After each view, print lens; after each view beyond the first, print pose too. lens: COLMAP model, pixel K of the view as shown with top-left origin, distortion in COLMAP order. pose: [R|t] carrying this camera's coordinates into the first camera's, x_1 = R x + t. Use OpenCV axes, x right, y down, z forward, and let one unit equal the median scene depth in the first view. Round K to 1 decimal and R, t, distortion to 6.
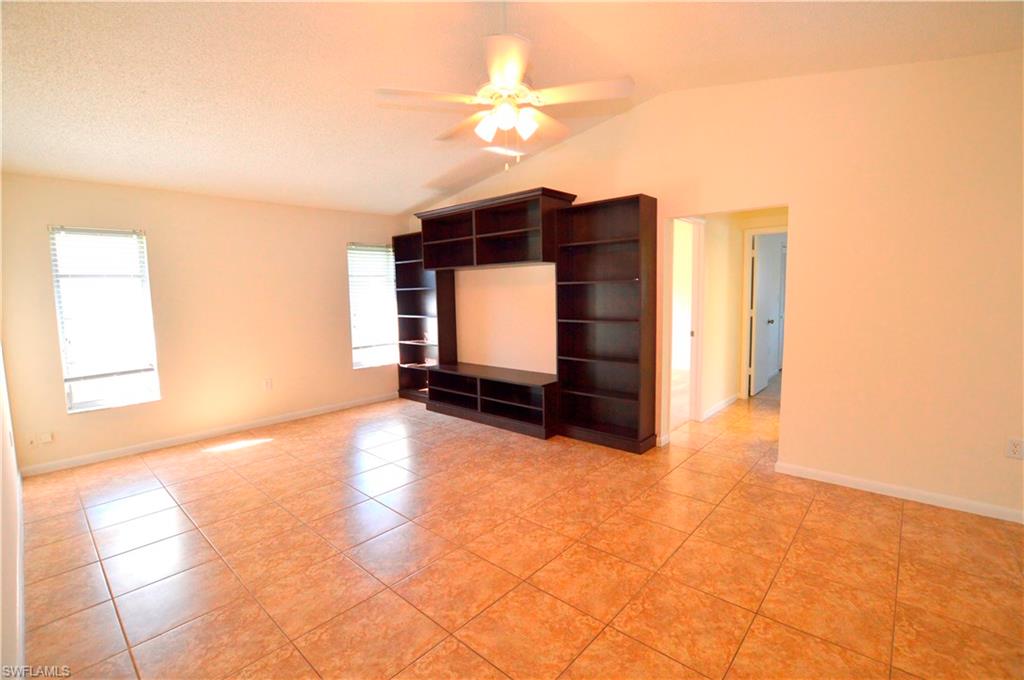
lens RADIAL K [[454.8, 0, 516.6], [0, 454.8, 333.9], [0, 0, 1]] dist [-0.035875, 0.006452]
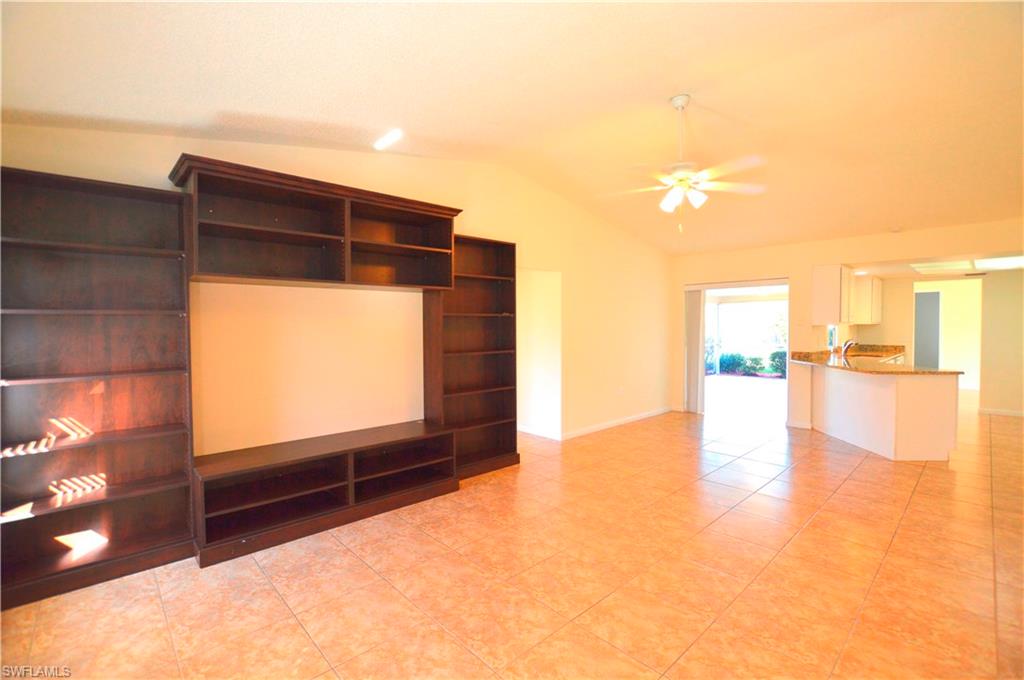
lens RADIAL K [[466.2, 0, 512.0], [0, 466.2, 340.0], [0, 0, 1]] dist [-0.031450, -0.000281]
pose [[0.076984, -0.001597, 0.997031, -0.789311], [0.098733, 0.995096, -0.006029, -0.035833], [-0.992132, 0.098904, 0.076764, 0.781605]]
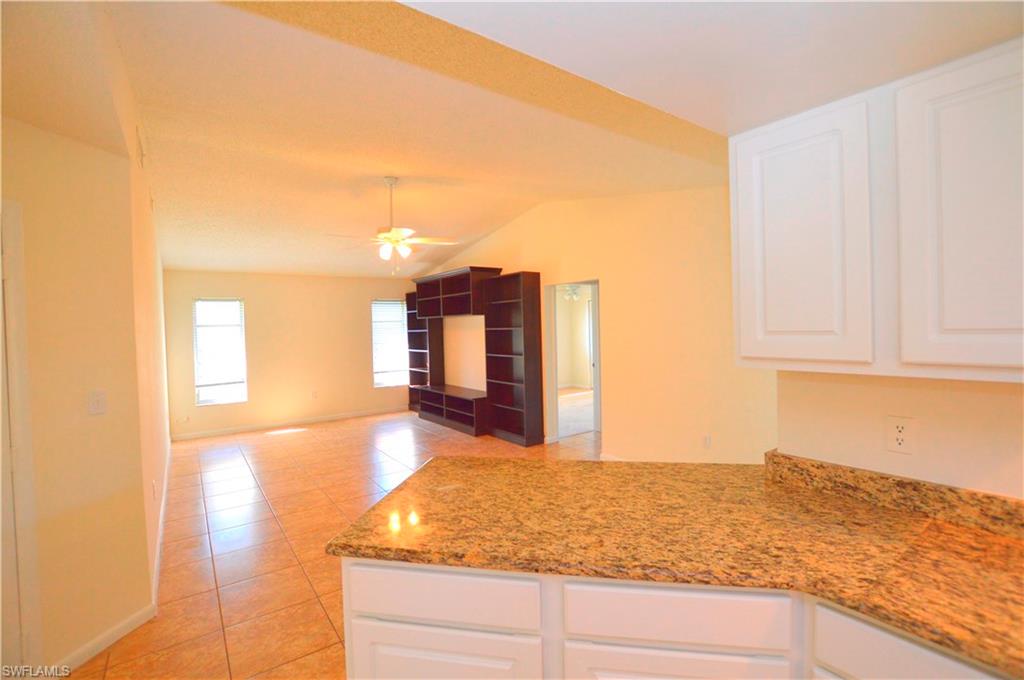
lens RADIAL K [[454.8, 0, 516.6], [0, 454.8, 333.9], [0, 0, 1]] dist [-0.035875, 0.006452]
pose [[0.979533, -0.000813, -0.201283, 0.465716], [-0.013797, 0.997369, -0.071170, 0.006649], [0.200811, 0.072491, 0.976944, -0.395447]]
